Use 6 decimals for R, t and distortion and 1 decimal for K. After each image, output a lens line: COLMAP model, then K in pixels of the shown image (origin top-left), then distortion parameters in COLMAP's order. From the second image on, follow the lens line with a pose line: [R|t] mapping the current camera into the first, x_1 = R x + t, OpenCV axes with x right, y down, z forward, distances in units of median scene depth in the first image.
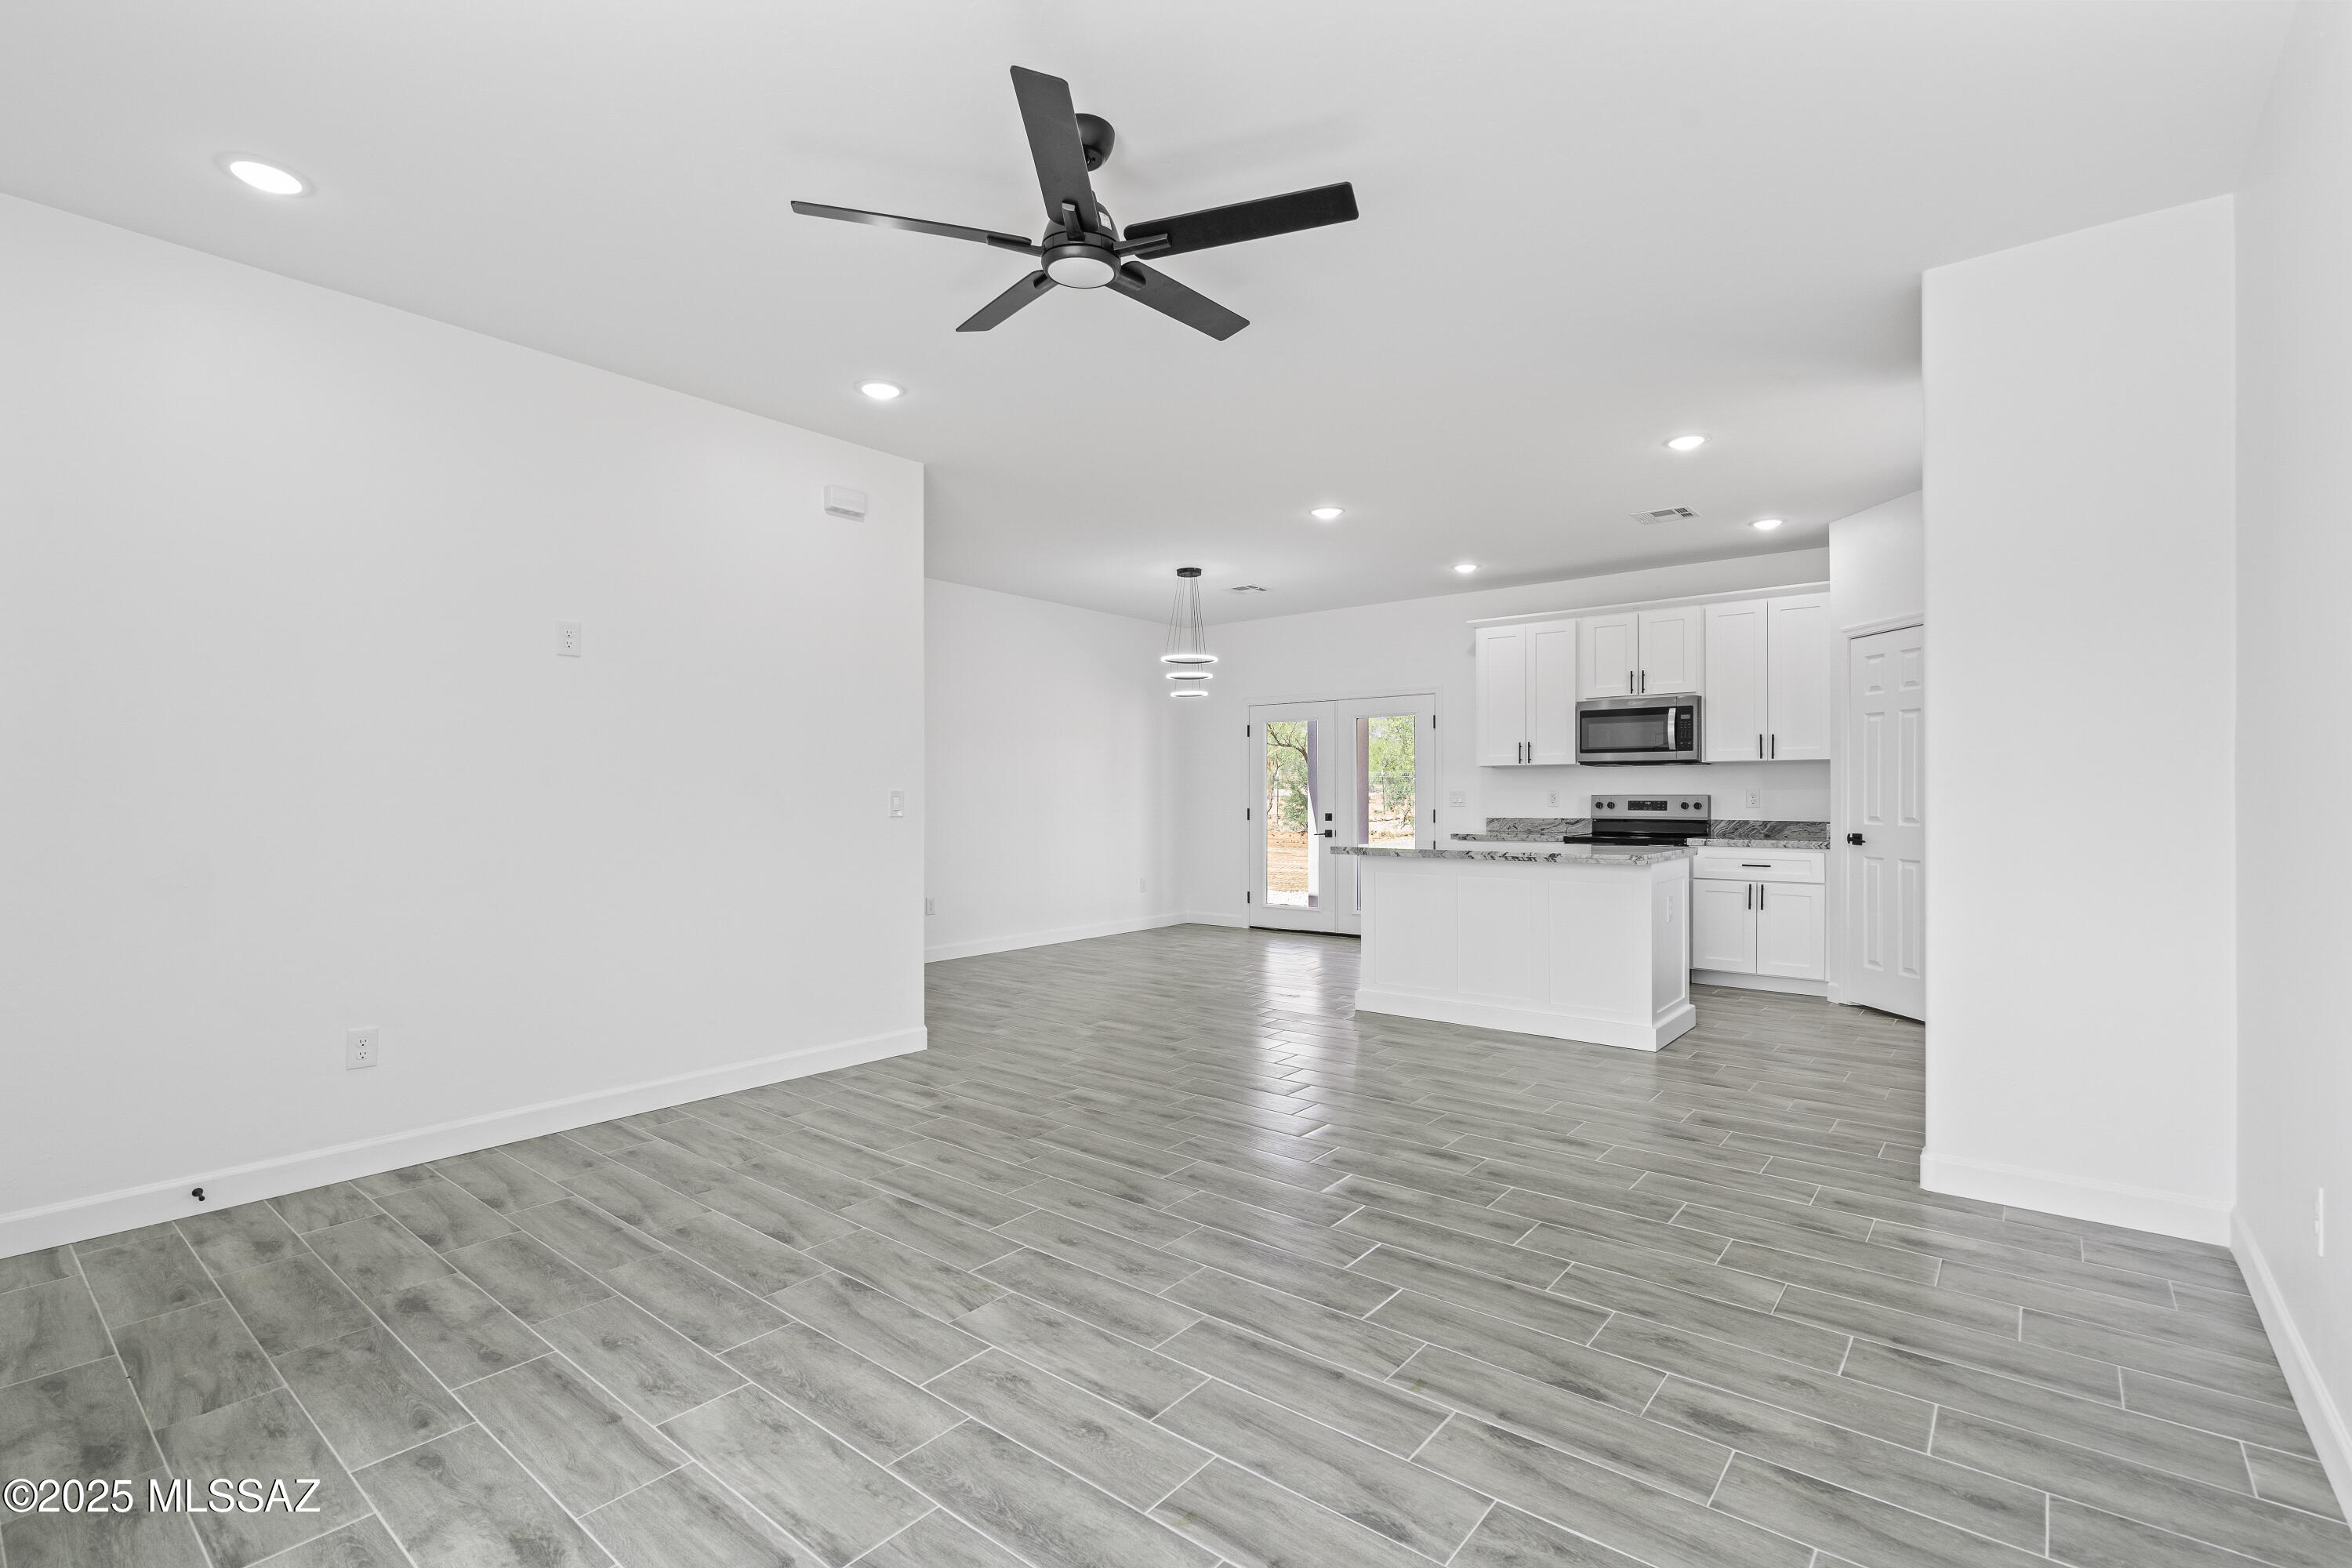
lens RADIAL K [[1065.8, 0, 1149.2], [0, 1065.8, 778.5], [0, 0, 1]] dist [0.001288, -0.000033]
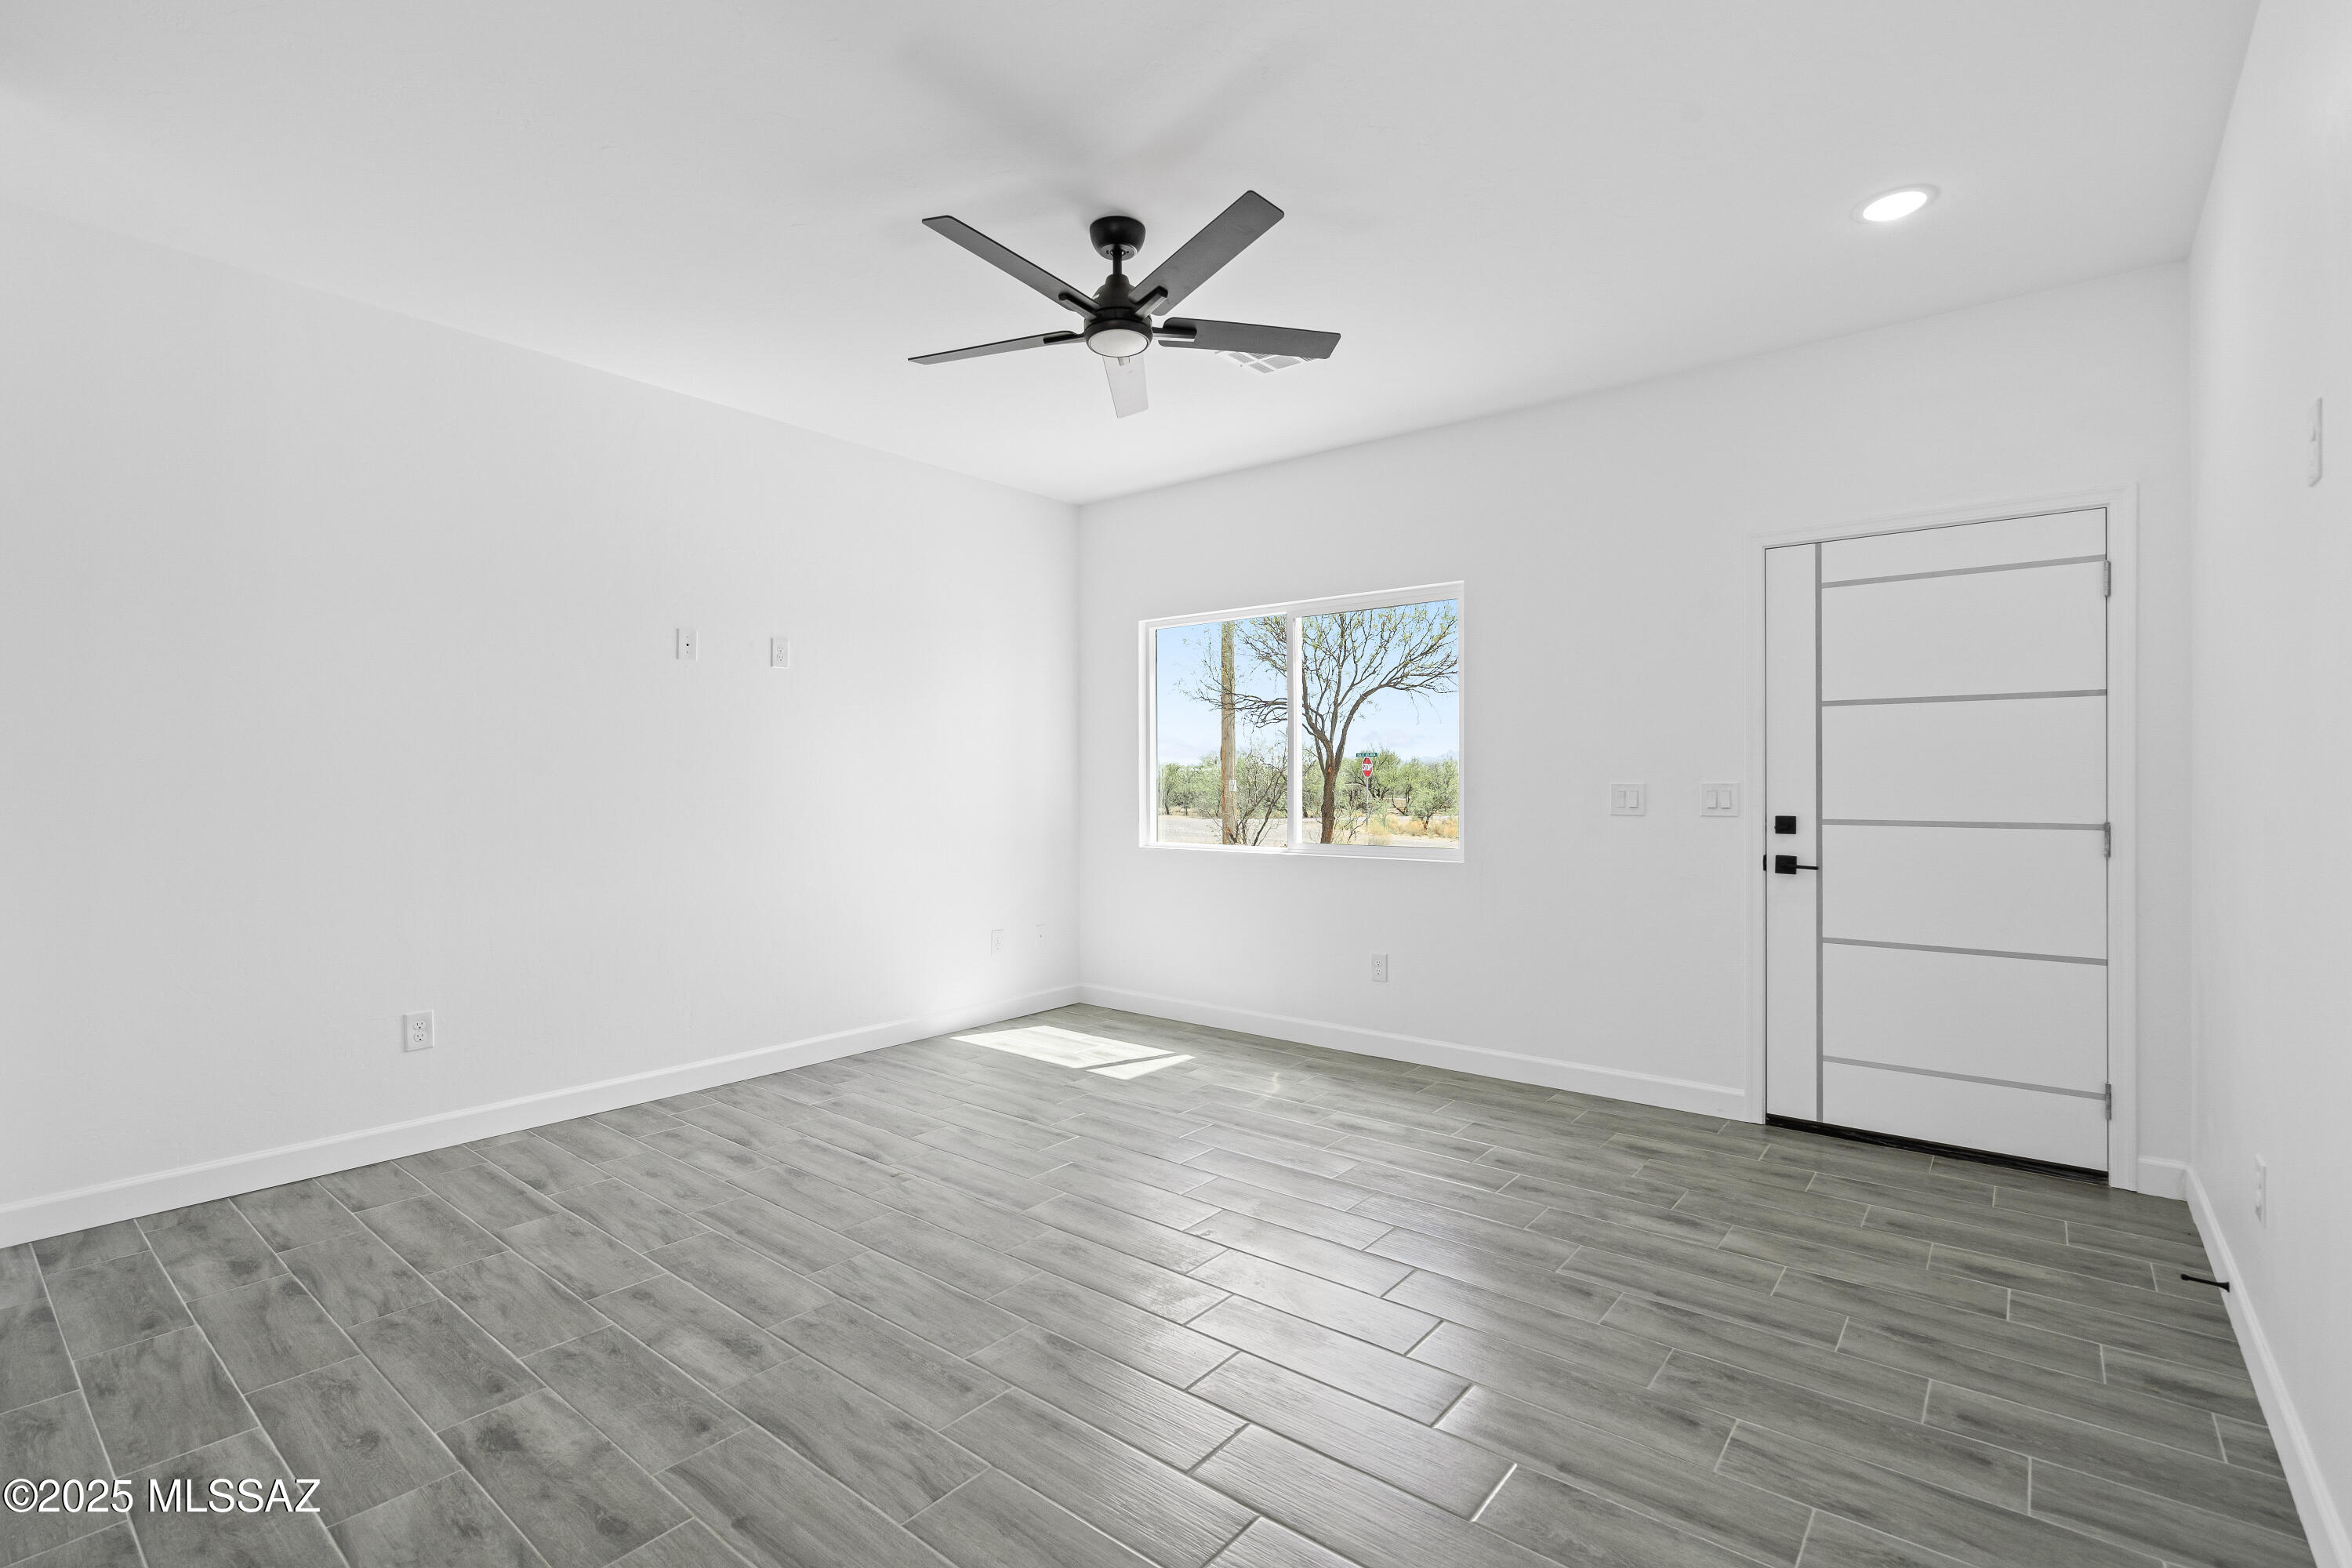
lens RADIAL K [[1065.8, 0, 1149.2], [0, 1065.8, 778.5], [0, 0, 1]] dist [0.001288, -0.000033]
pose [[-0.999979, 0.002914, -0.005782, -0.081600], [0.003032, 0.999786, -0.020485, 0.020338], [0.005721, -0.020502, -0.999773, 1.960354]]
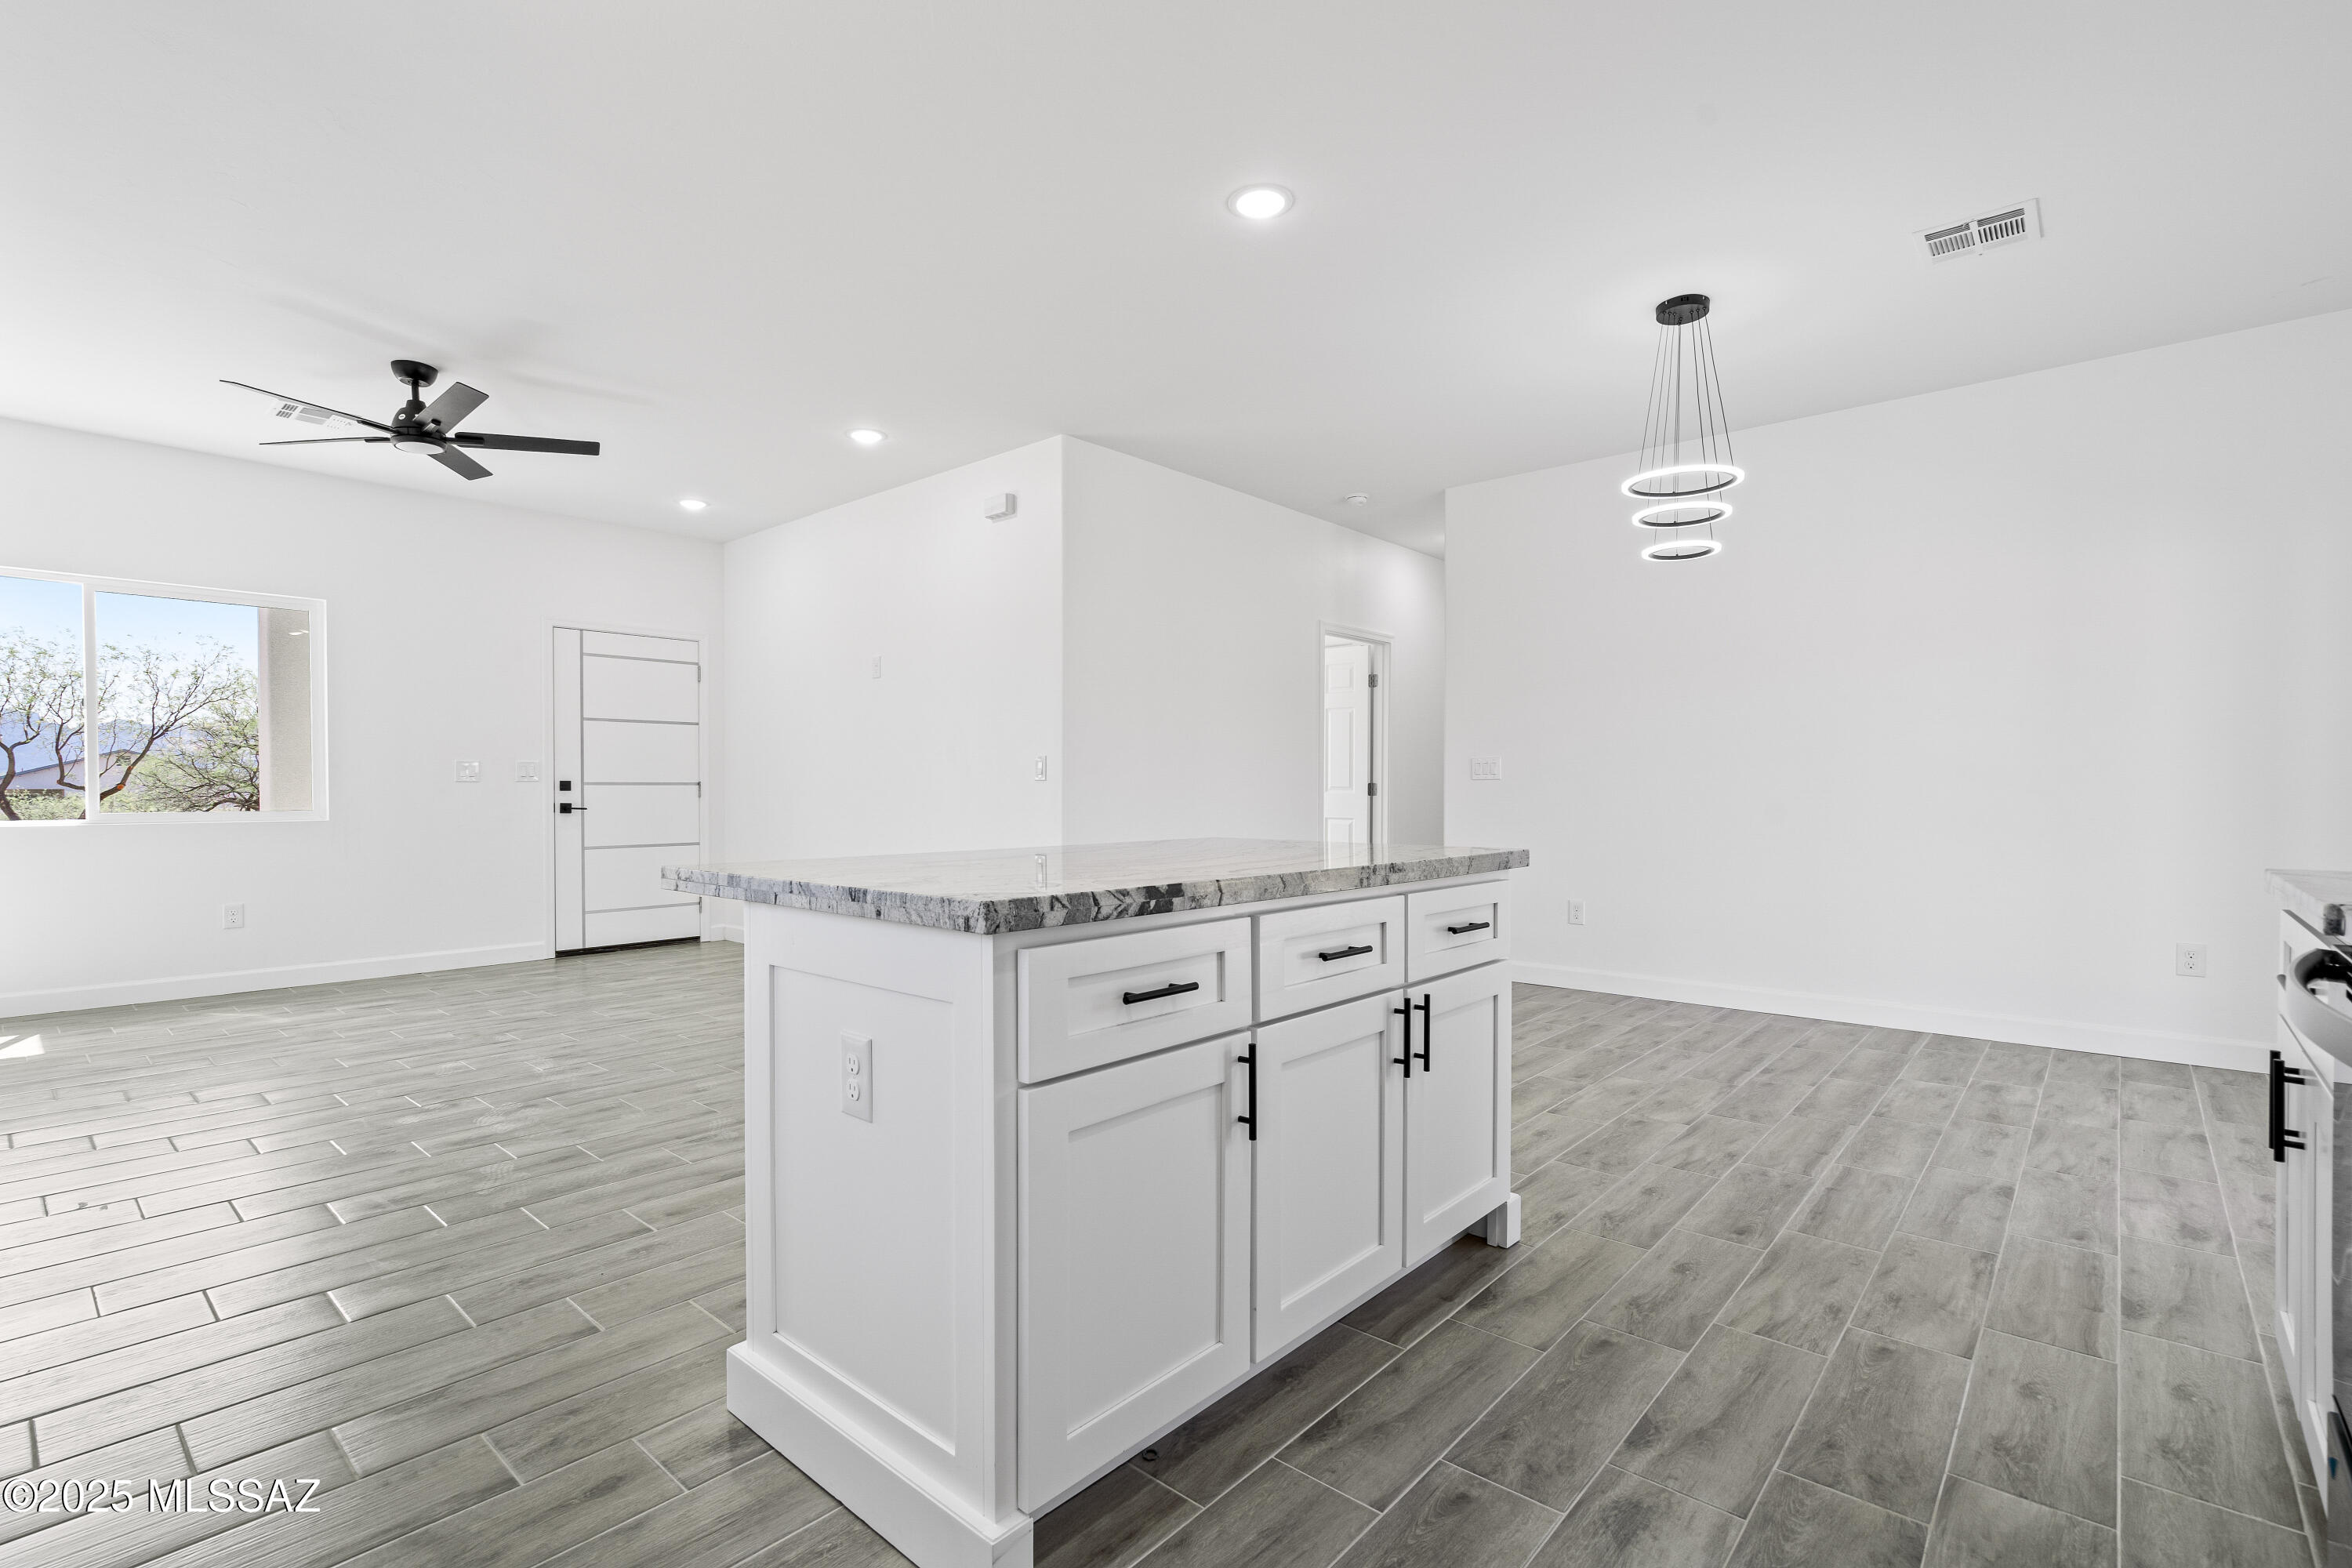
lens RADIAL K [[1065.8, 0, 1149.2], [0, 1065.8, 778.5], [0, 0, 1]] dist [0.001288, -0.000033]
pose [[-0.042845, -0.003424, -0.999076, 1.457039], [0.019362, 0.999803, -0.004257, 0.073751], [0.998894, -0.019526, -0.042771, 2.024045]]
